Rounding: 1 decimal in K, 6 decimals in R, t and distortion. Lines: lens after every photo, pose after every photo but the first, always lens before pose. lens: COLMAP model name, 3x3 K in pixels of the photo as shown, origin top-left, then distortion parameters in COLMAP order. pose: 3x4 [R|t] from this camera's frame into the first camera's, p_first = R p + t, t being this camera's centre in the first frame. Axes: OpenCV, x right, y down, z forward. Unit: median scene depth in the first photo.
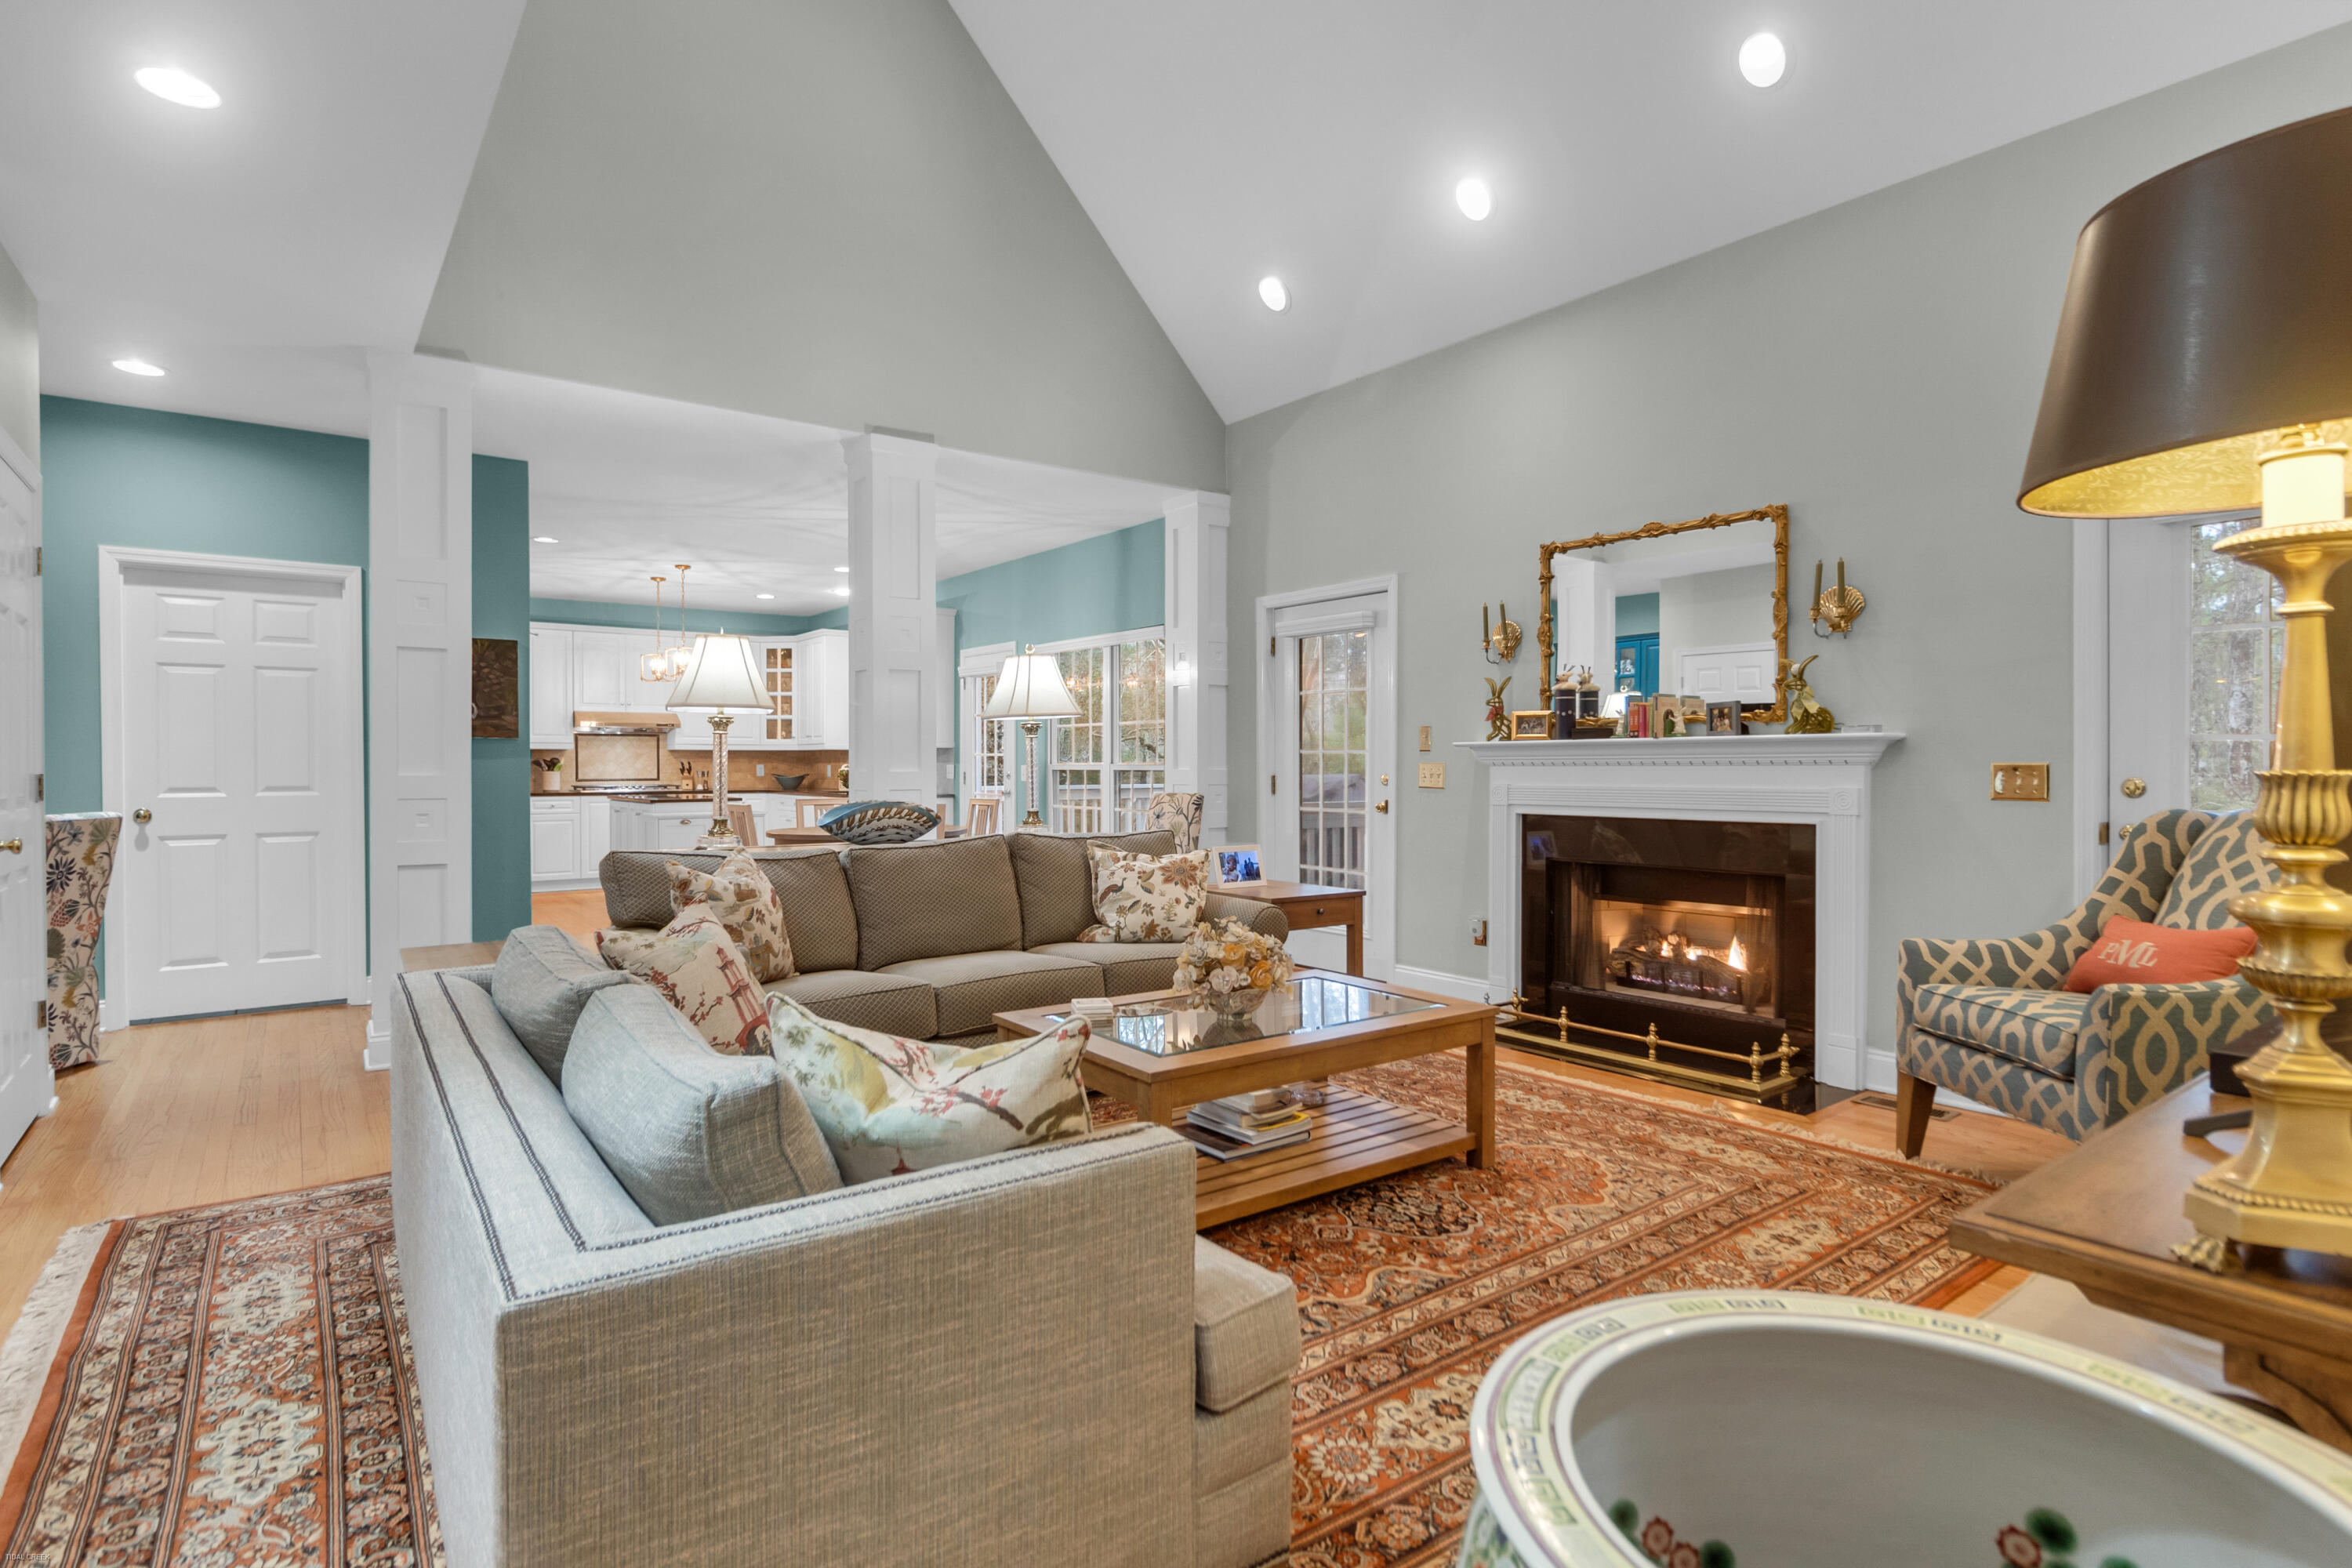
lens RADIAL K [[1170.4, 0, 1159.4], [0, 1170.4, 766.7], [0, 0, 1]] dist [-0.003070, 0.000428]
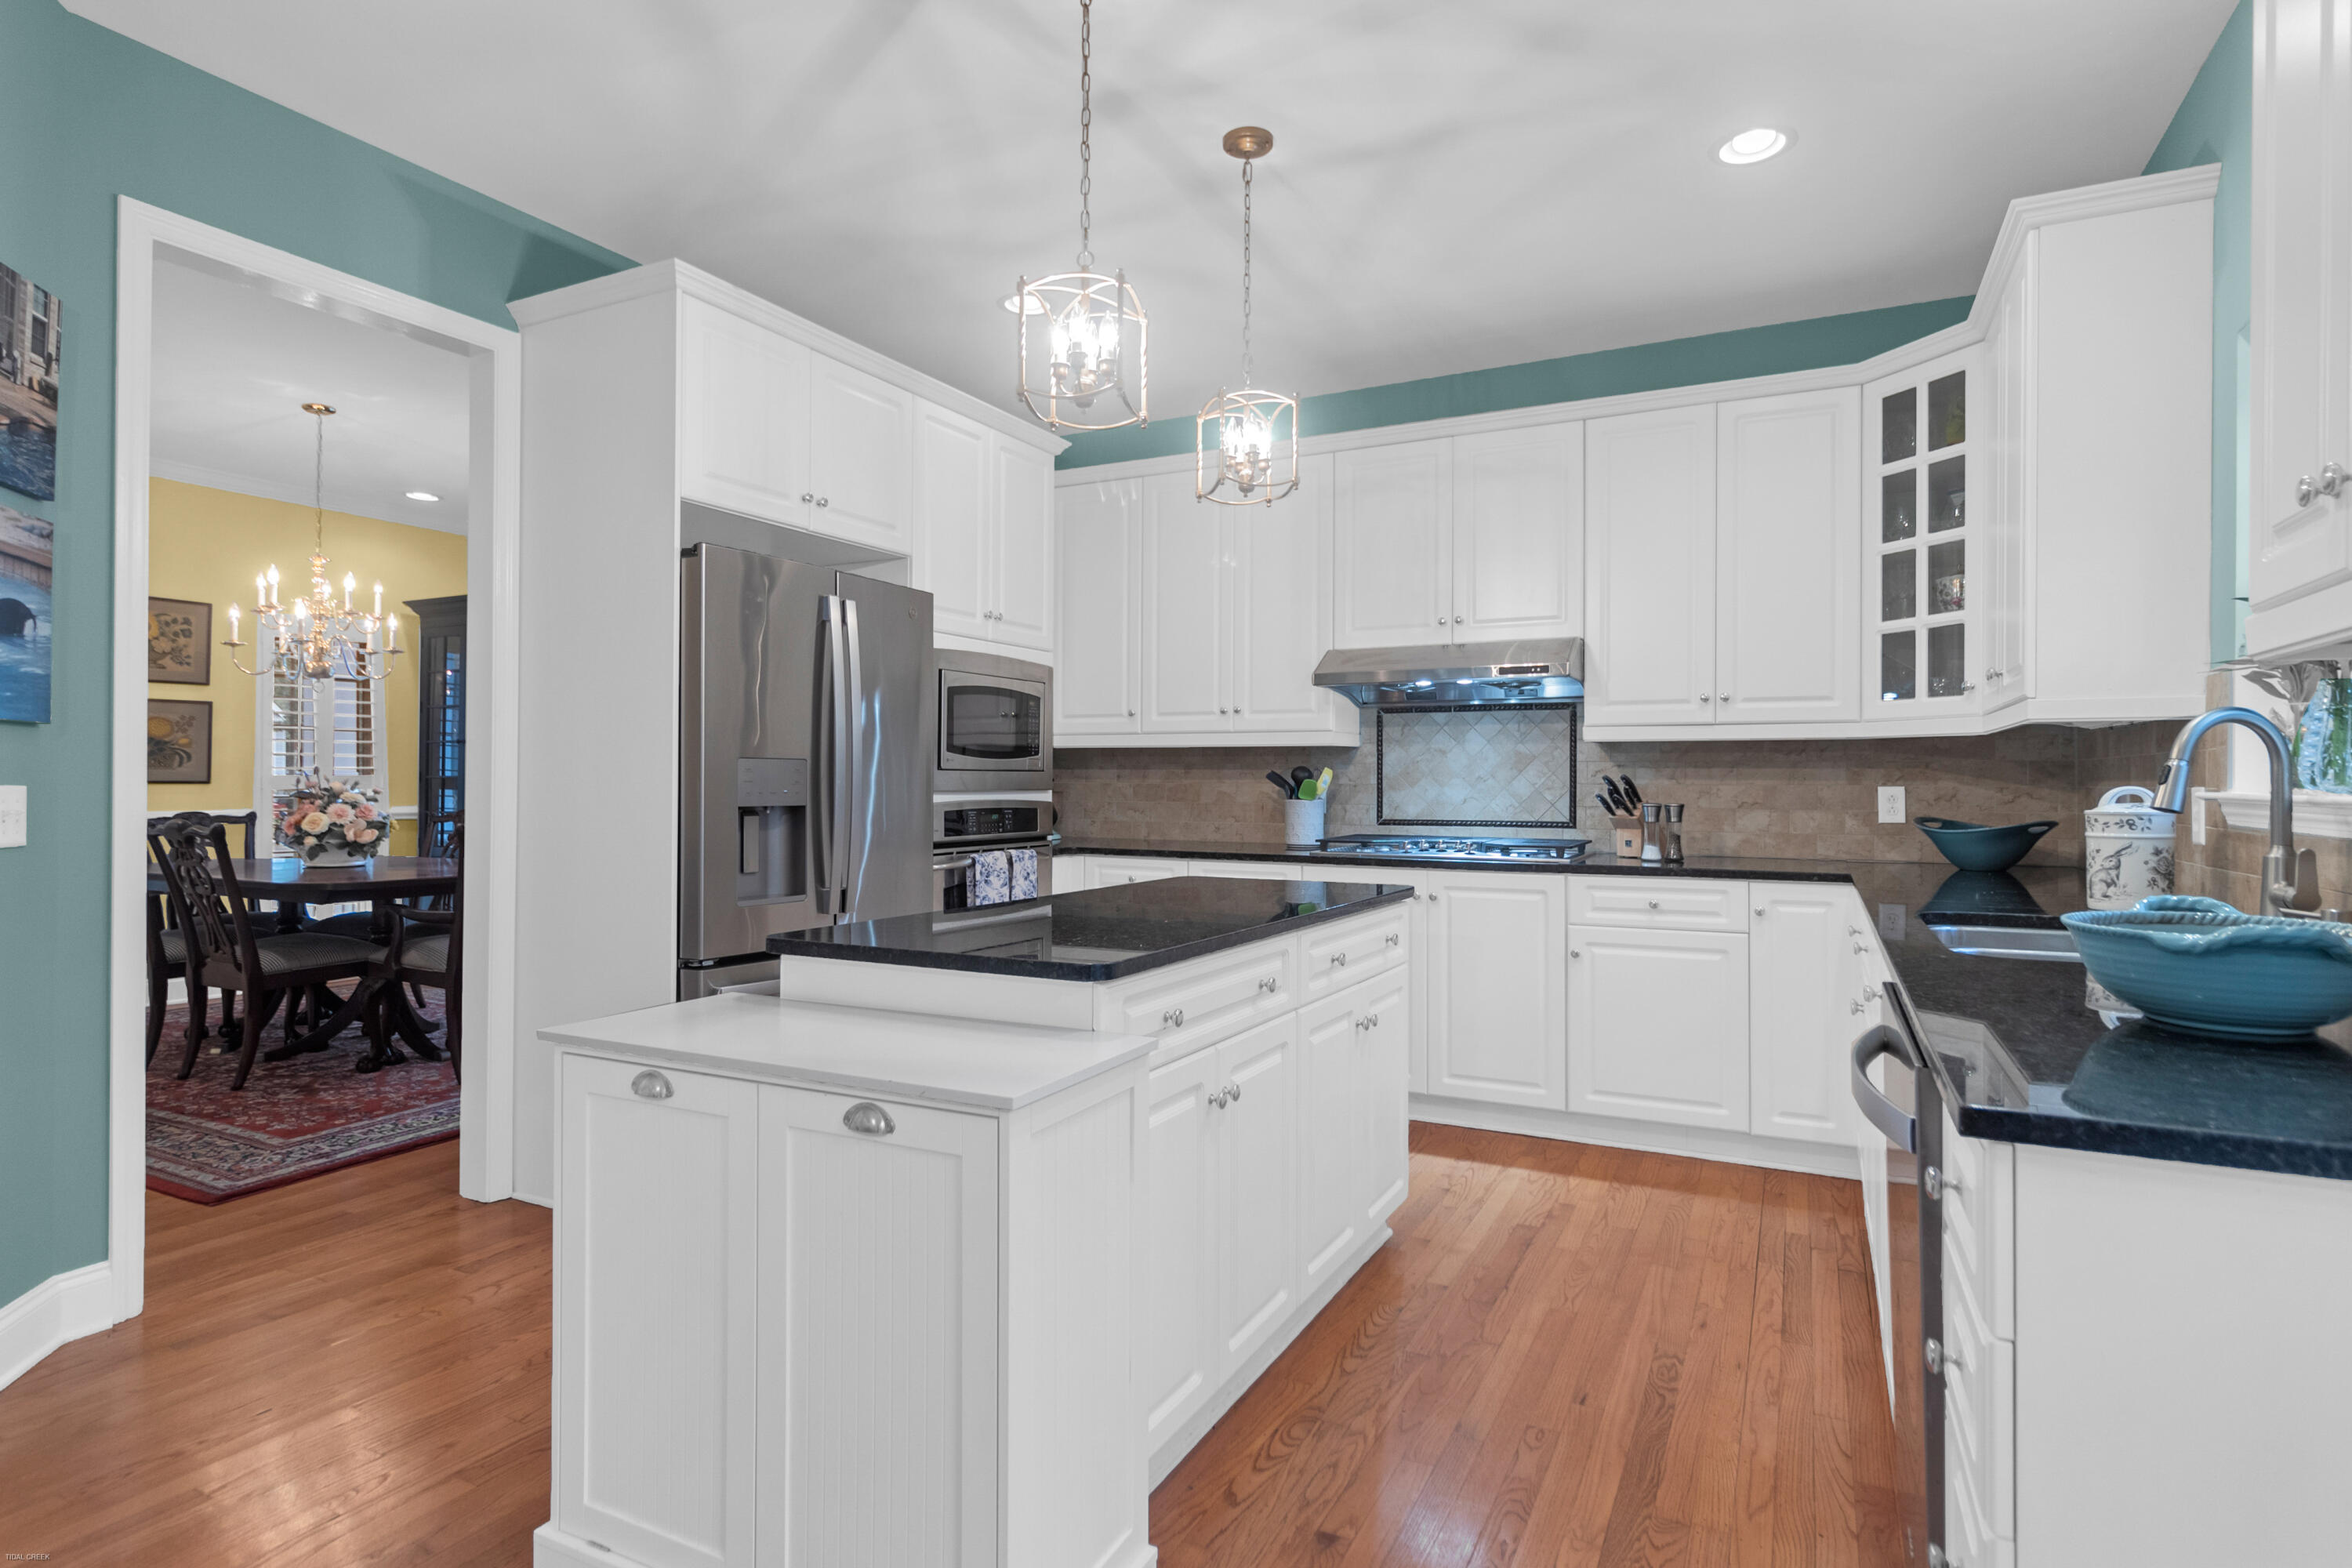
lens RADIAL K [[1194.3, 0, 1229.1], [0, 1194.3, 750.7], [0, 0, 1]] dist [0.018728, -0.001035]
pose [[0.467318, -0.019685, -0.883870, -0.156497], [-0.008232, 0.999612, -0.026615, -0.001728], [0.884051, 0.019714, 0.466975, 0.774109]]
